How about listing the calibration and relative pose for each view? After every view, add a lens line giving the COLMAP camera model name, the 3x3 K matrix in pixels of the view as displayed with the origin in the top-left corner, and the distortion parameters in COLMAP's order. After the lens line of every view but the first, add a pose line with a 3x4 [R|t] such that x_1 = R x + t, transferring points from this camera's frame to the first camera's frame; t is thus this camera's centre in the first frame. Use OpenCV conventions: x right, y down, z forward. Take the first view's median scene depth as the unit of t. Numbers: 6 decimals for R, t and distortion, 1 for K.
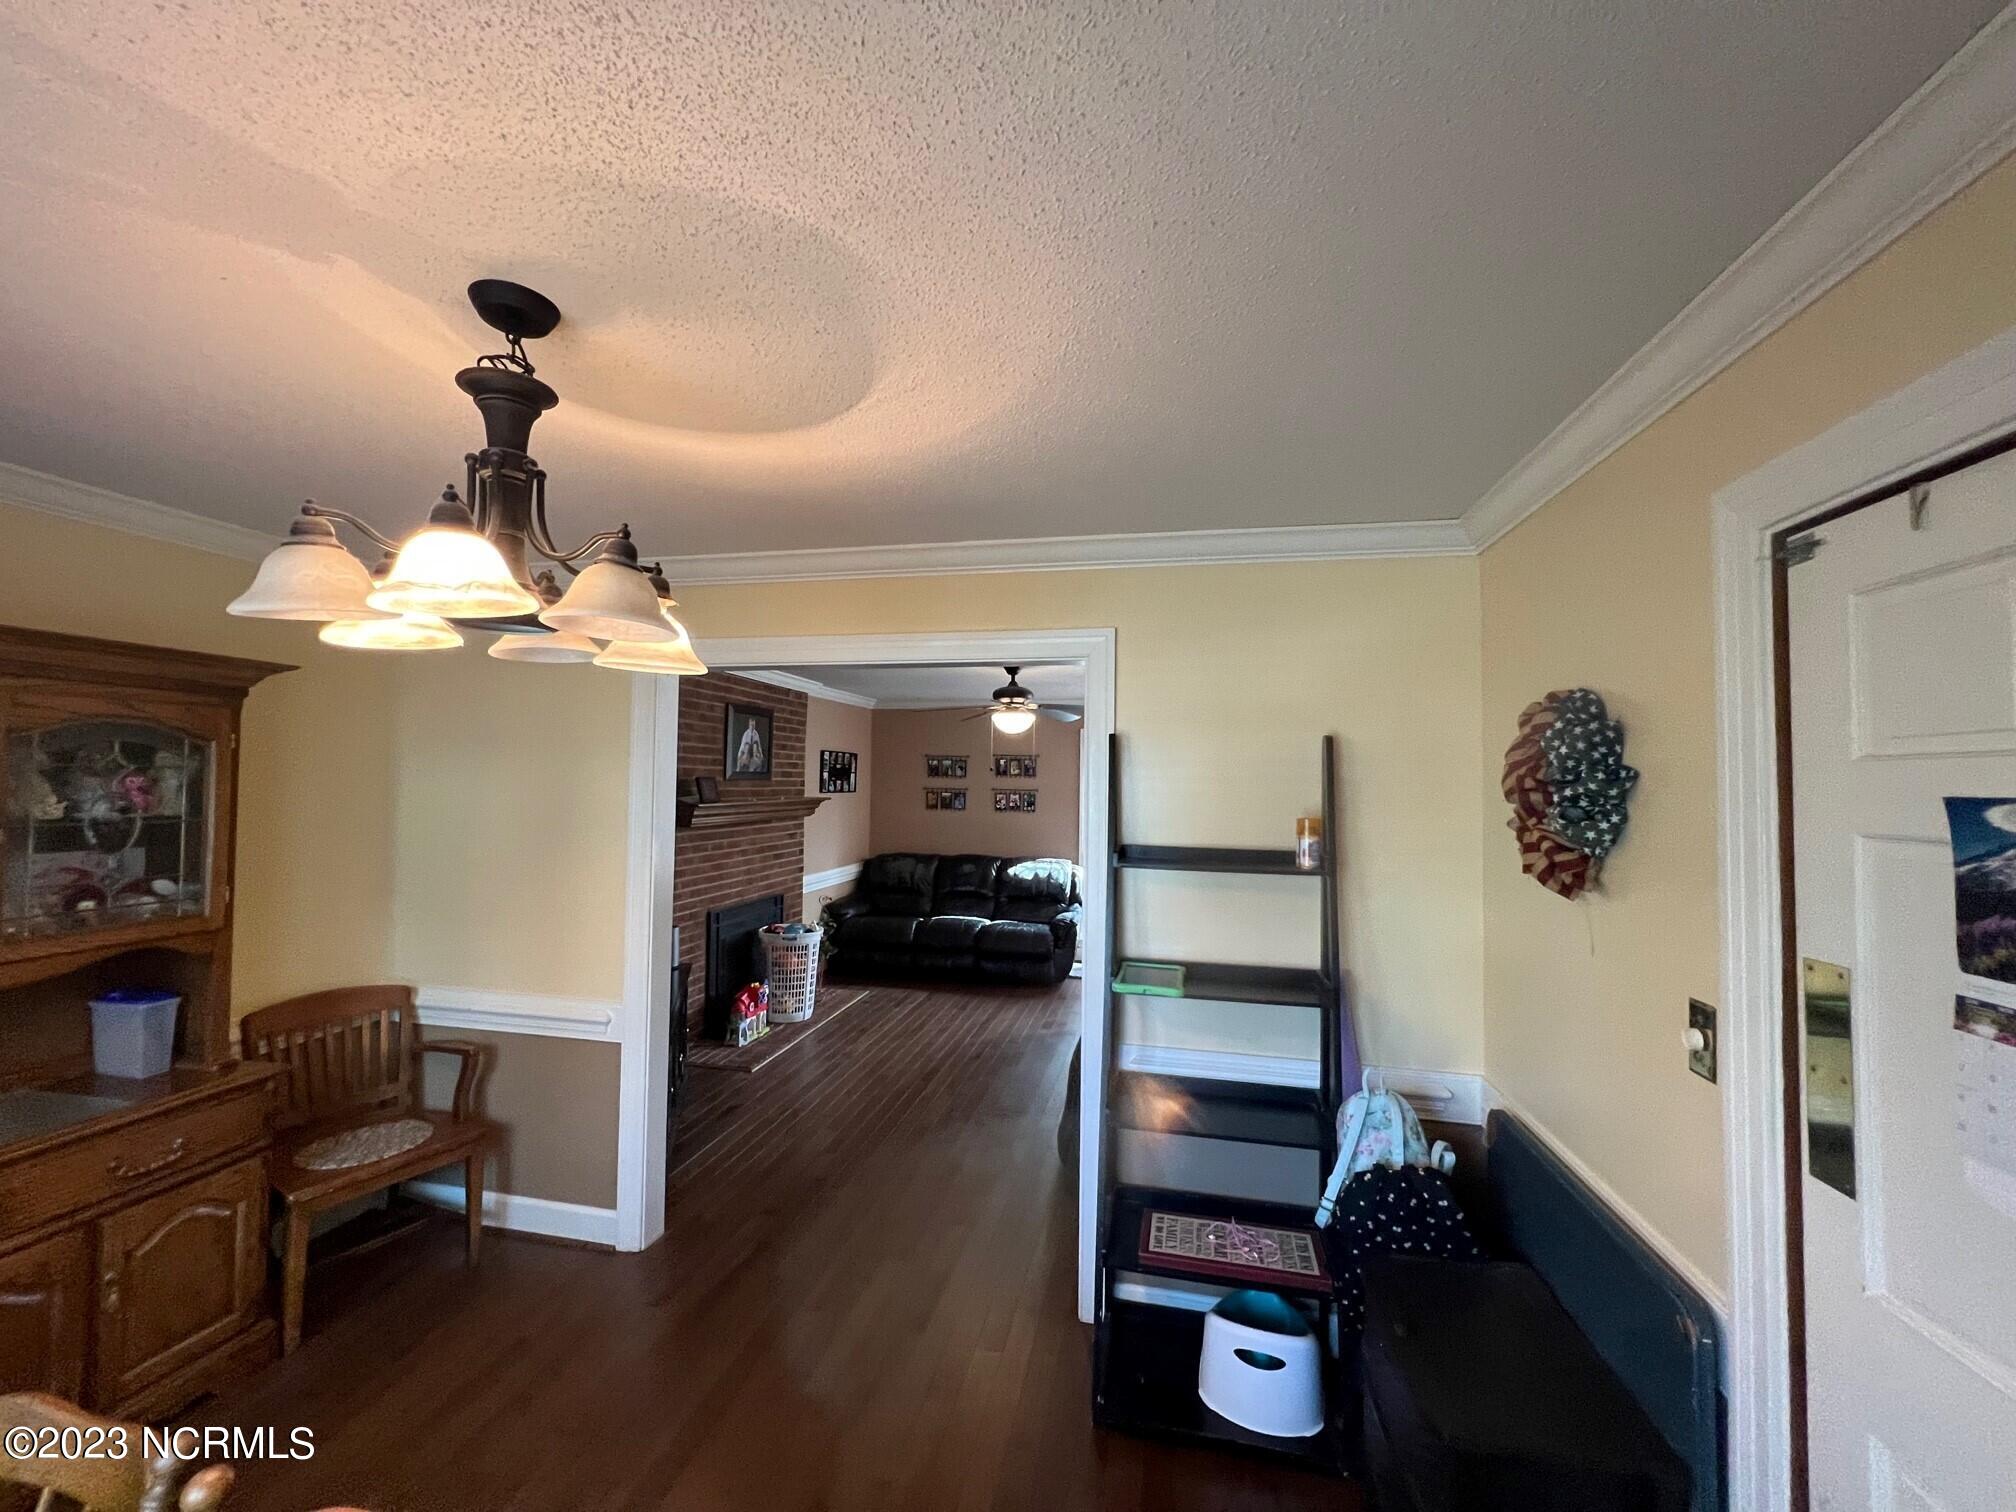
lens RADIAL K [[809.2, 0, 995.6], [0, 809.2, 756.2], [0, 0, 1]] dist [-0.003708, 0.001158]
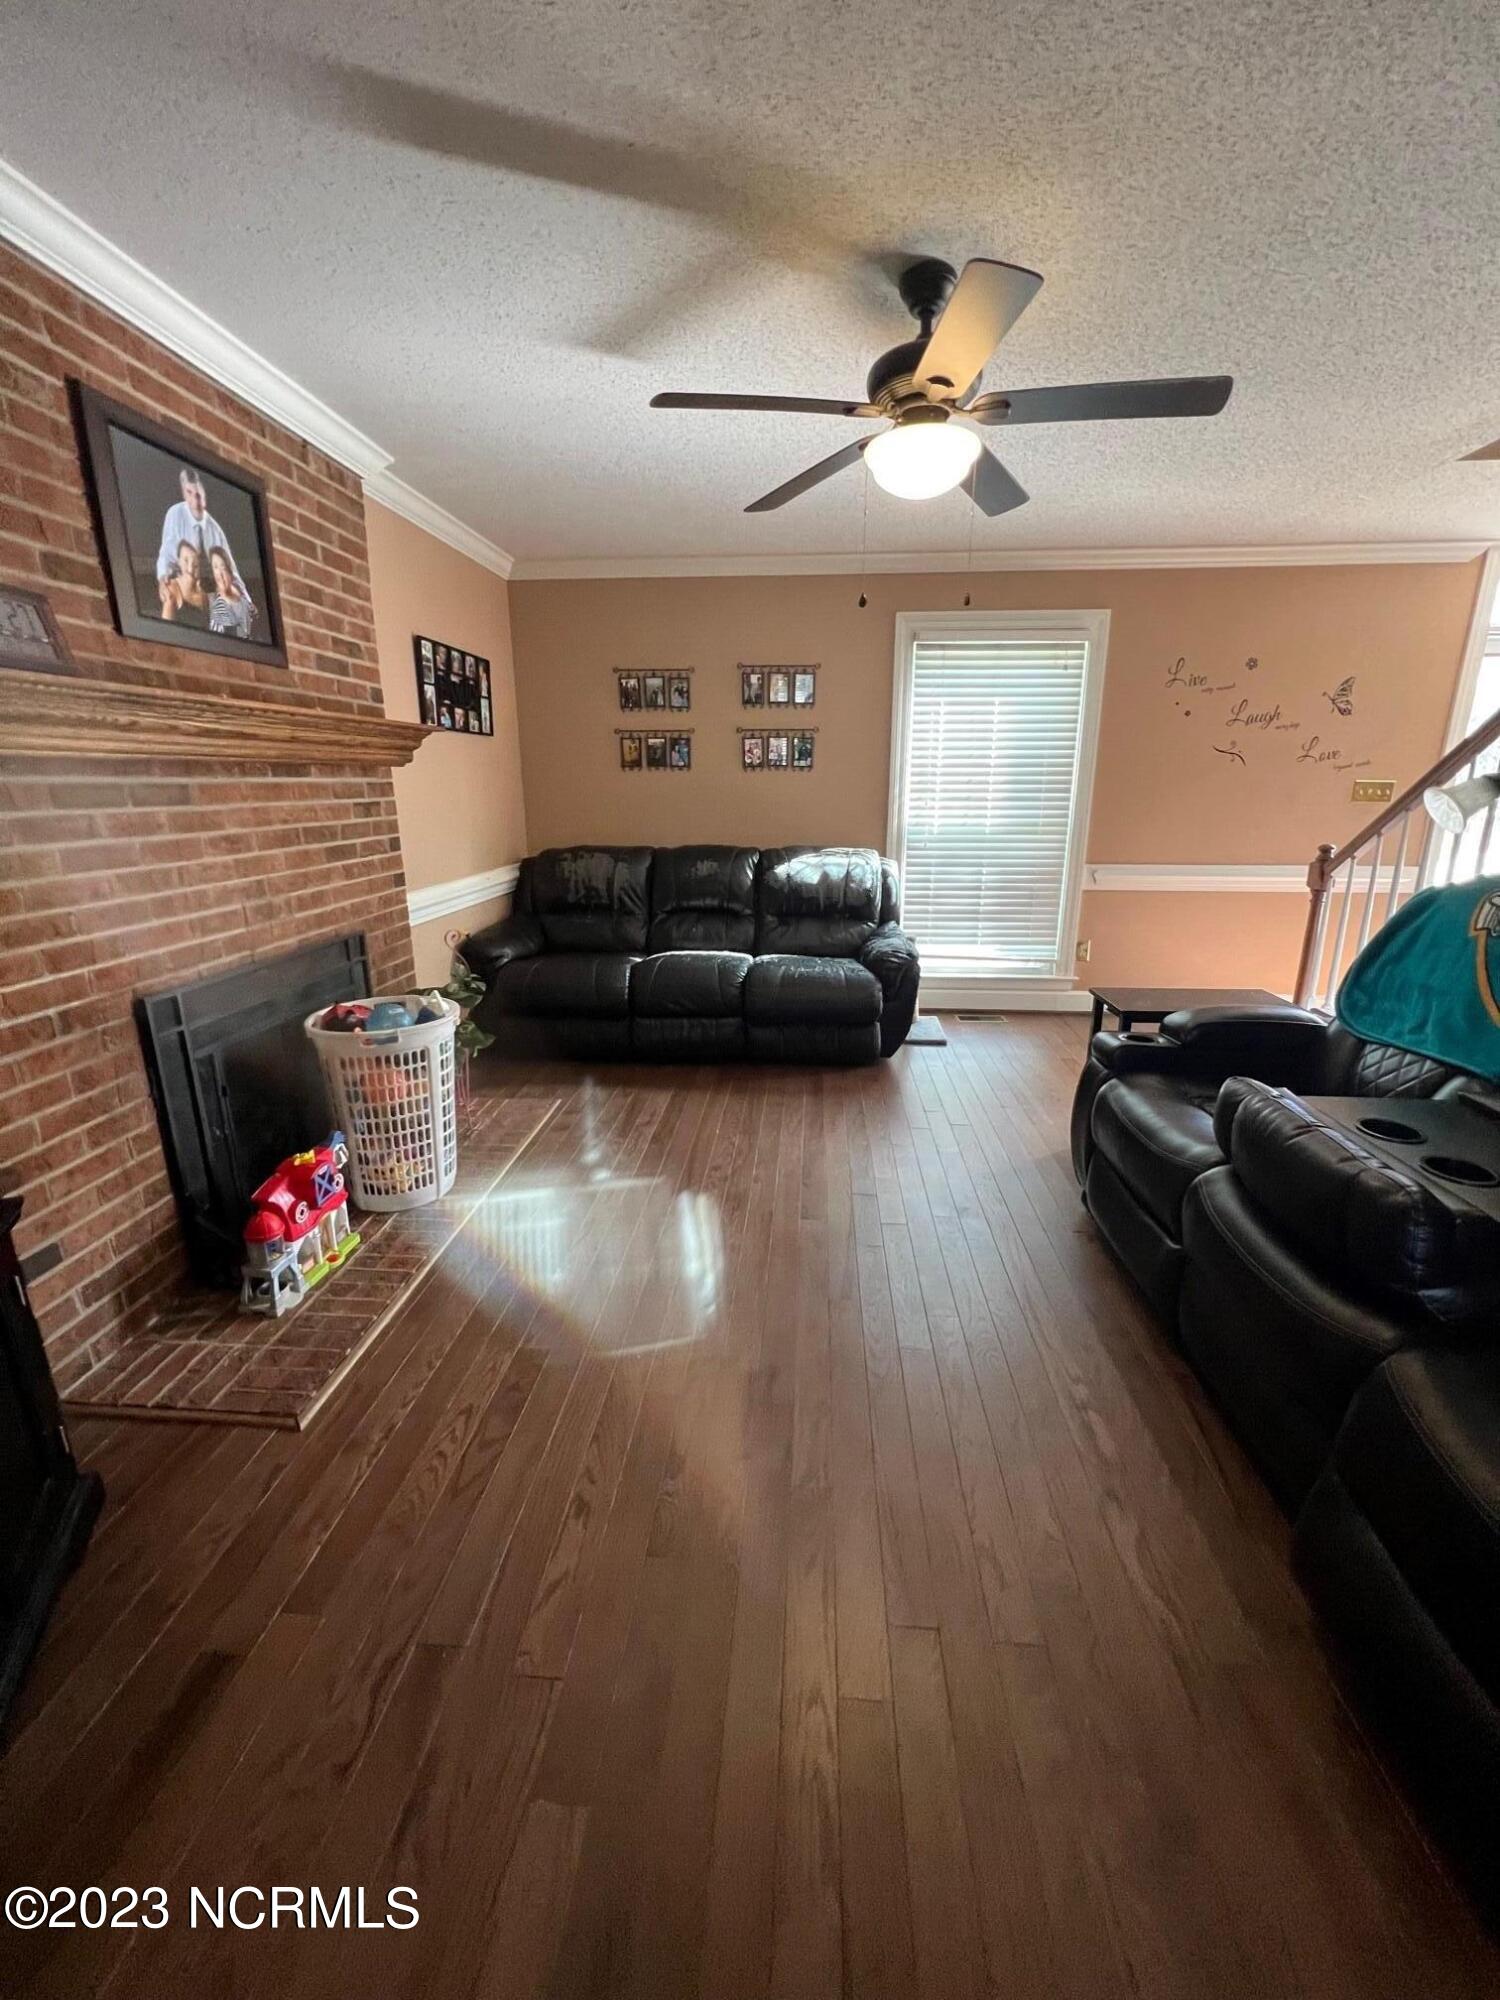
lens RADIAL K [[802.8, 0, 756.2], [0, 802.8, 996.9], [0, 0, 1]] dist [-0.003708, 0.001158]
pose [[0.988919, -0.052453, 0.138878, -0.096883], [0.009799, 0.956523, 0.291491, 0.068090], [-0.148129, -0.286901, 0.946438, 0.484862]]
